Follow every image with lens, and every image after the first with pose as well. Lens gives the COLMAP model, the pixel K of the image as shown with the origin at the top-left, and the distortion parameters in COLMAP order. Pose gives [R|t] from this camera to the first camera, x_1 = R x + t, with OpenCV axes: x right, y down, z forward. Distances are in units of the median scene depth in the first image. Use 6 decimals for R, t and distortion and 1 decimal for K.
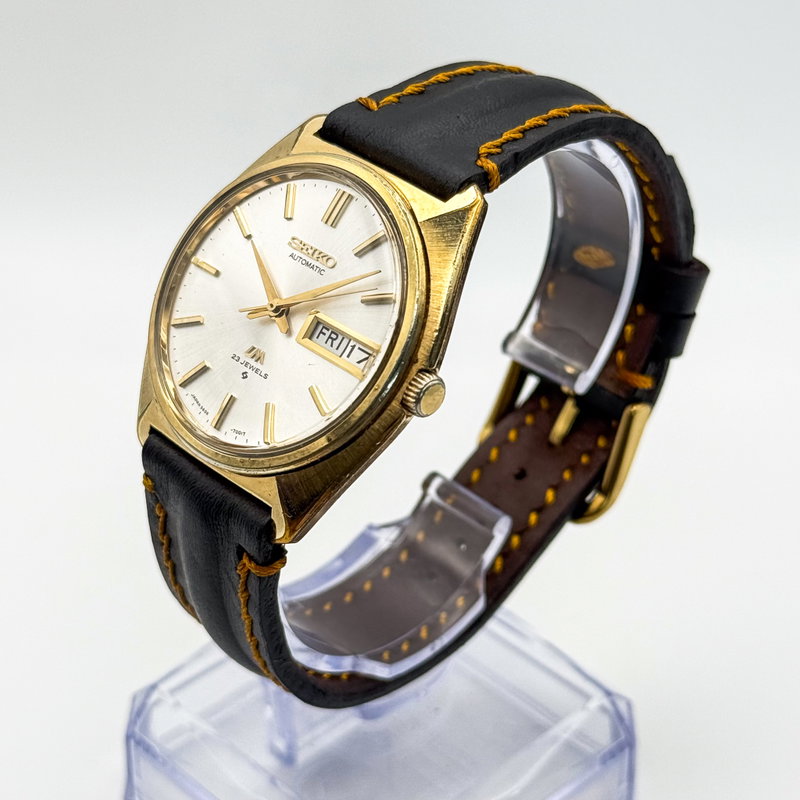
lens RADIAL K [[2041.2, 0, 400.3], [0, 2041.2, 412.5], [0, 0, 1]] dist [0.074024, -0.208905]
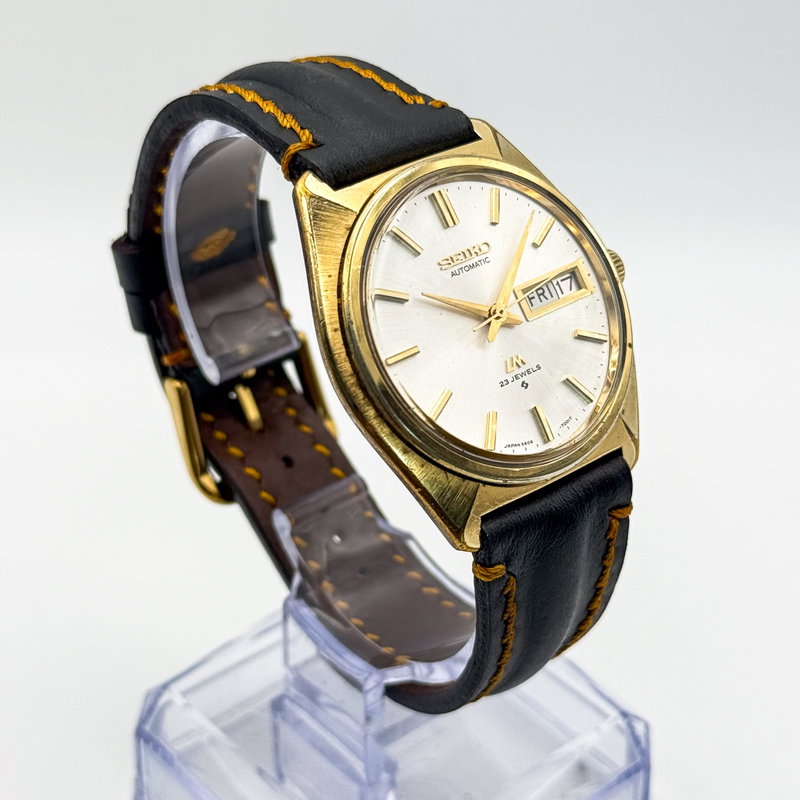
lens RADIAL K [[2041.2, 0, 400.3], [0, 2041.2, 412.5], [0, 0, 1]] dist [0.074024, -0.208905]
pose [[0.075641, -0.563729, 0.822489, -0.879354], [0.556968, 0.708067, 0.434082, -0.459768], [-0.827082, 0.425266, 0.367538, 0.680627]]
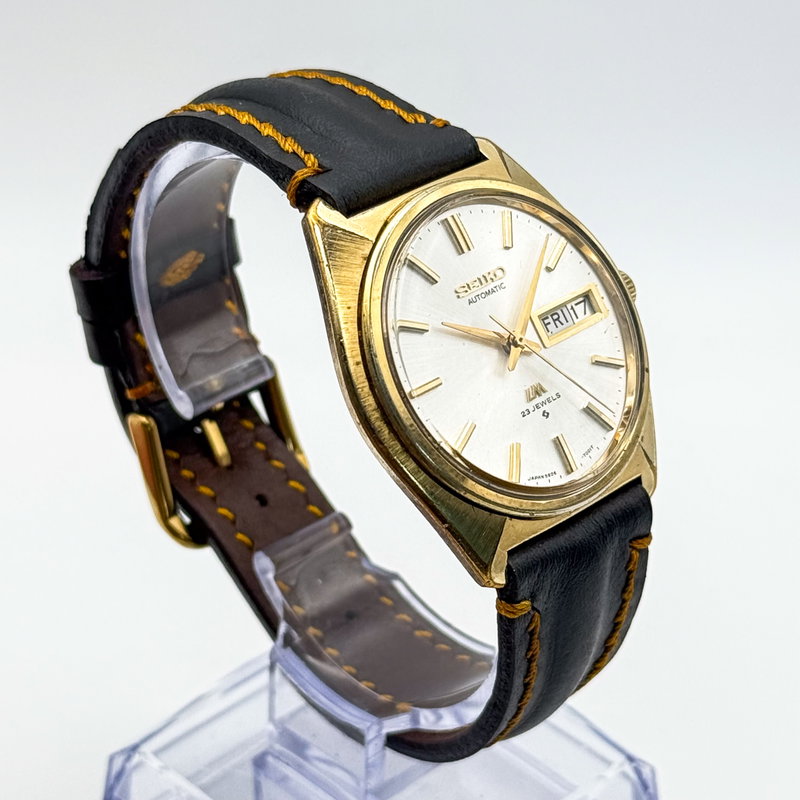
lens RADIAL K [[2646.8, 0, 427.3], [0, 2646.8, 399.2], [0, 0, 1]] dist [-0.036958, 0.828837]
pose [[-0.016995, -0.555975, 0.831025, -1.075875], [0.531864, 0.698772, 0.478371, -0.630408], [-0.846659, 0.450122, 0.283827, 0.679984]]
